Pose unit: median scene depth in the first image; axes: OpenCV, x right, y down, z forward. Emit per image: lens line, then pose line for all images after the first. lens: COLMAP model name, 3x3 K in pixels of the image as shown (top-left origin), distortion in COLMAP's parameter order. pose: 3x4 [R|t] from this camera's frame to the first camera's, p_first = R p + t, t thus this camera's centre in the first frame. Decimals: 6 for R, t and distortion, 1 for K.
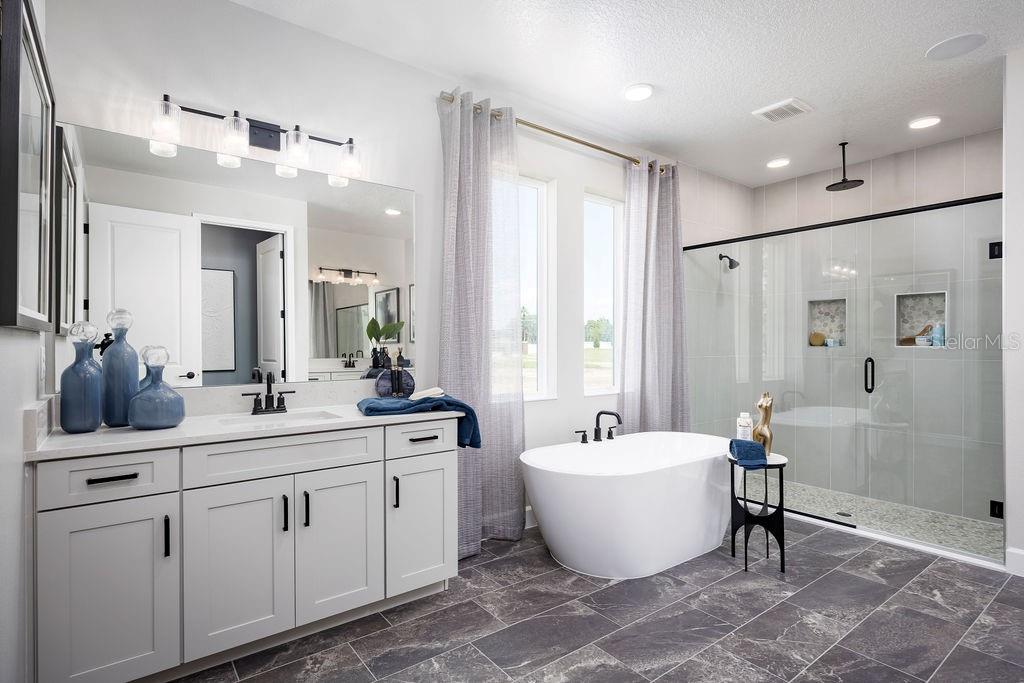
lens RADIAL K [[521.0, 0, 510.4], [0, 521.0, 340.7], [0, 0, 1]] dist [-0.000528, -0.000370]
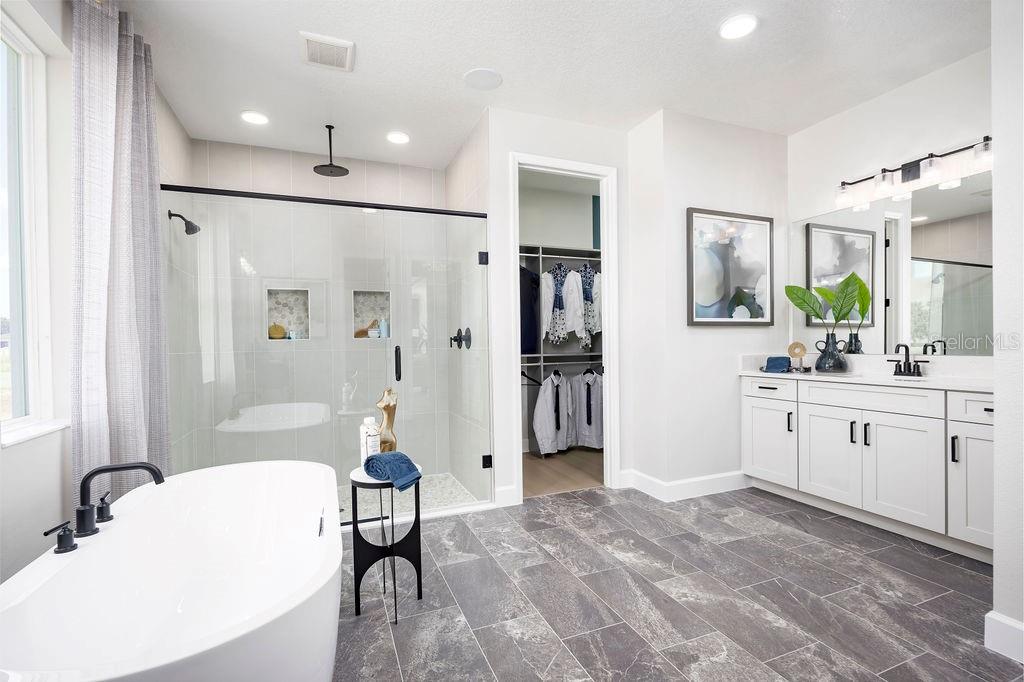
lens RADIAL K [[471.0, 0, 511.1], [0, 471.0, 344.4], [0, 0, 1]] dist [0.000538, 0.000368]
pose [[0.269437, -0.010318, 0.962963, -0.157654], [0.011245, 0.999908, 0.007568, 0.028553], [-0.962952, 0.008789, 0.269528, 0.621754]]
